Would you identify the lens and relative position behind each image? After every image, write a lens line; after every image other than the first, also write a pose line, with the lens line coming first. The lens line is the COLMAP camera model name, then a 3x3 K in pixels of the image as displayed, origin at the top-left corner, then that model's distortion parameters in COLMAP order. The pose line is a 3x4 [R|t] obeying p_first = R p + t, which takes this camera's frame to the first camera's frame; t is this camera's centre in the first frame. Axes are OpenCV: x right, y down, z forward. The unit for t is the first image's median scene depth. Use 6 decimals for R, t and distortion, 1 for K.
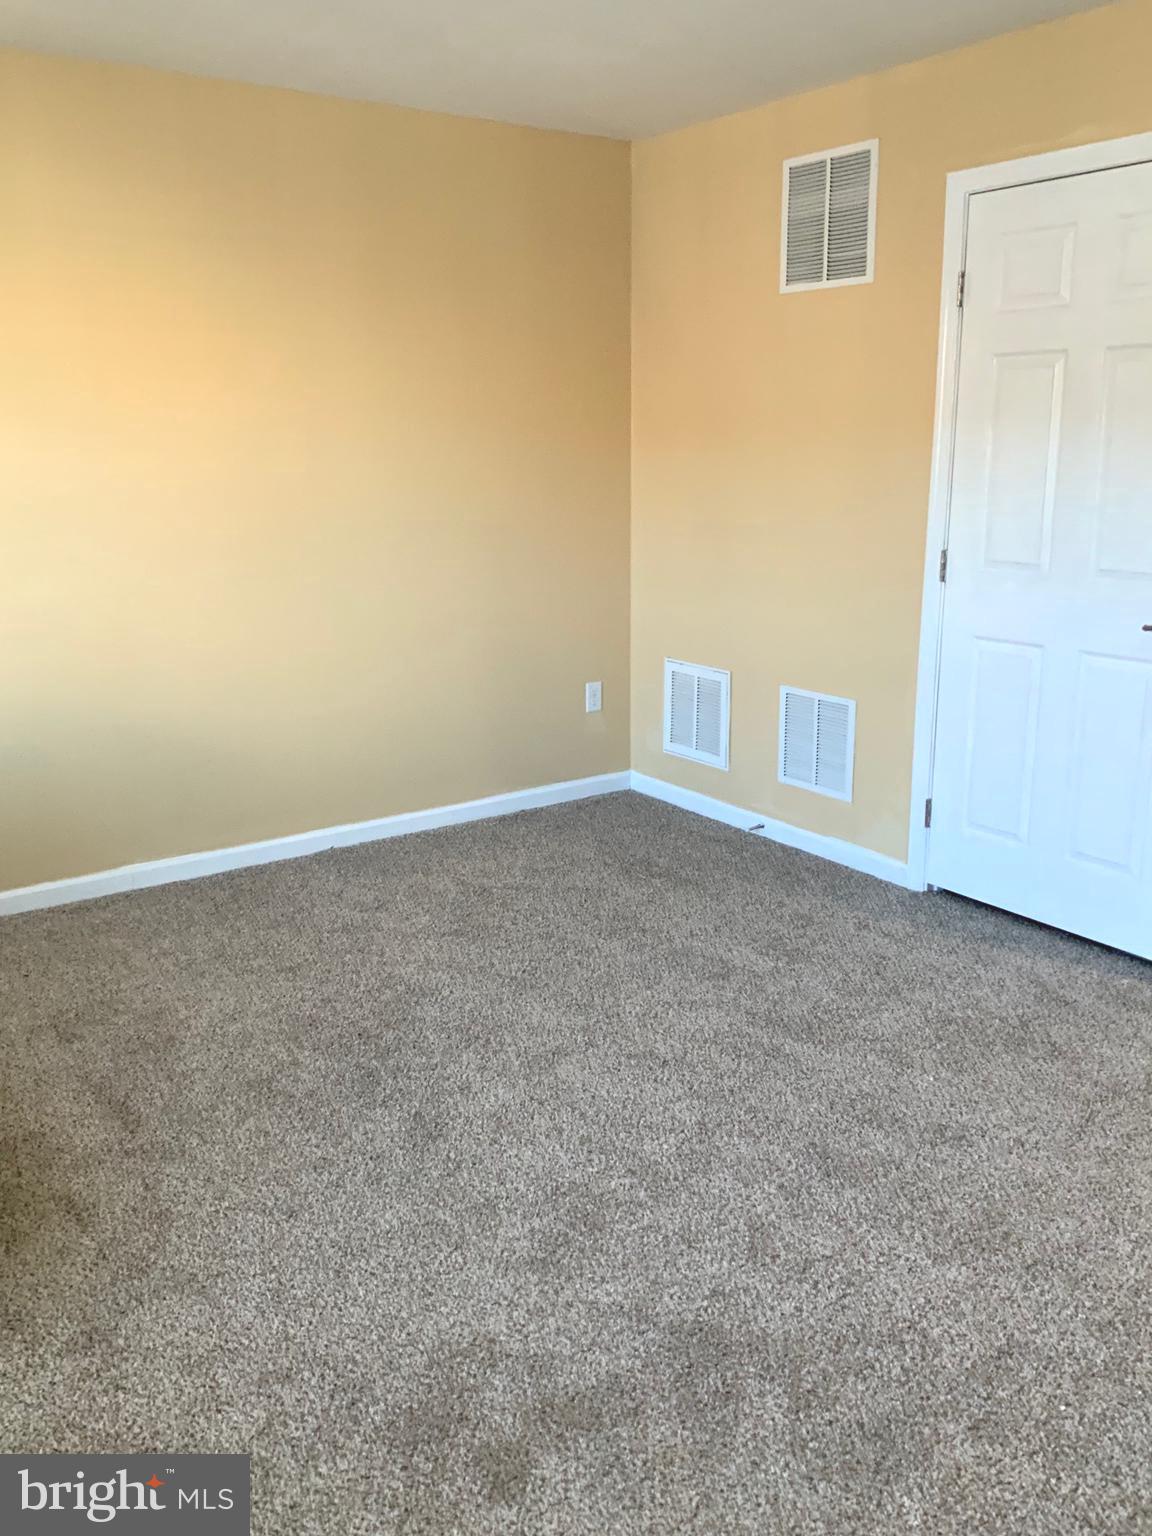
lens RADIAL K [[1262.4, 0, 568.8], [0, 1262.4, 770.8], [0, 0, 1]] dist [0.105519, -0.214828]
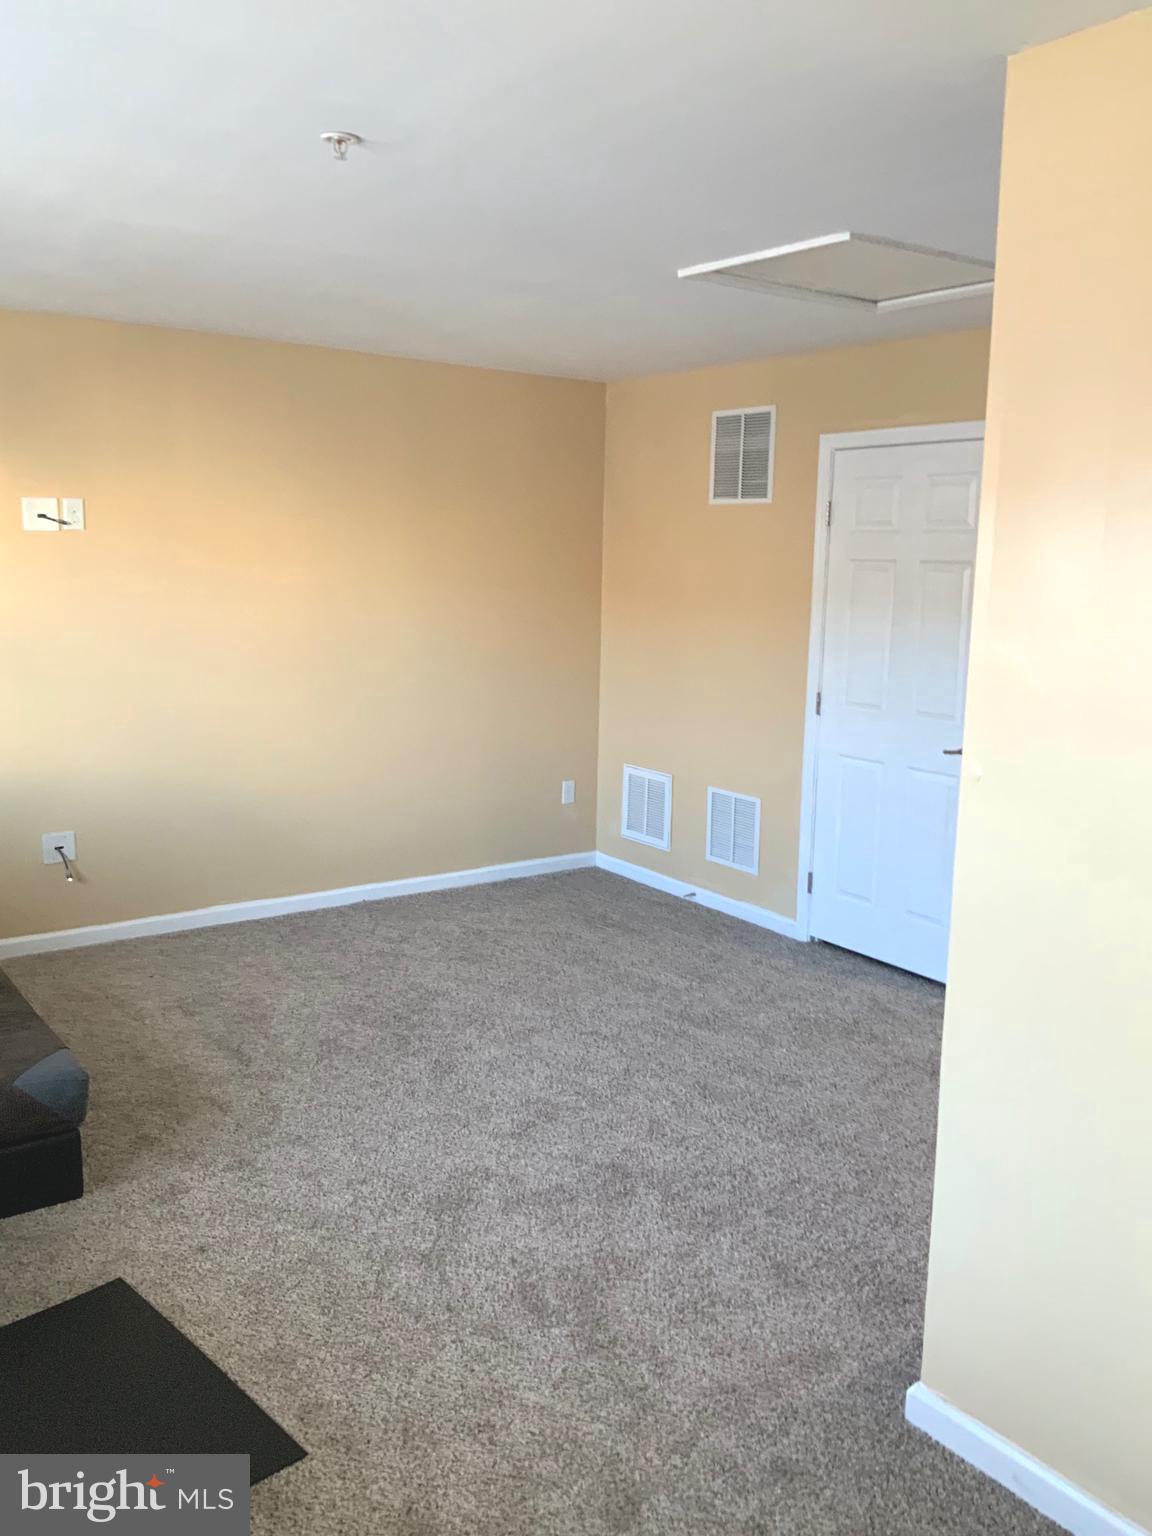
lens RADIAL K [[1262.4, 0, 568.8], [0, 1262.4, 770.8], [0, 0, 1]] dist [0.105519, -0.214828]
pose [[0.999498, 0.029450, 0.011658, 0.006504], [-0.028339, 0.995886, -0.086067, 0.042876], [-0.014145, 0.085693, 0.996221, -0.399121]]
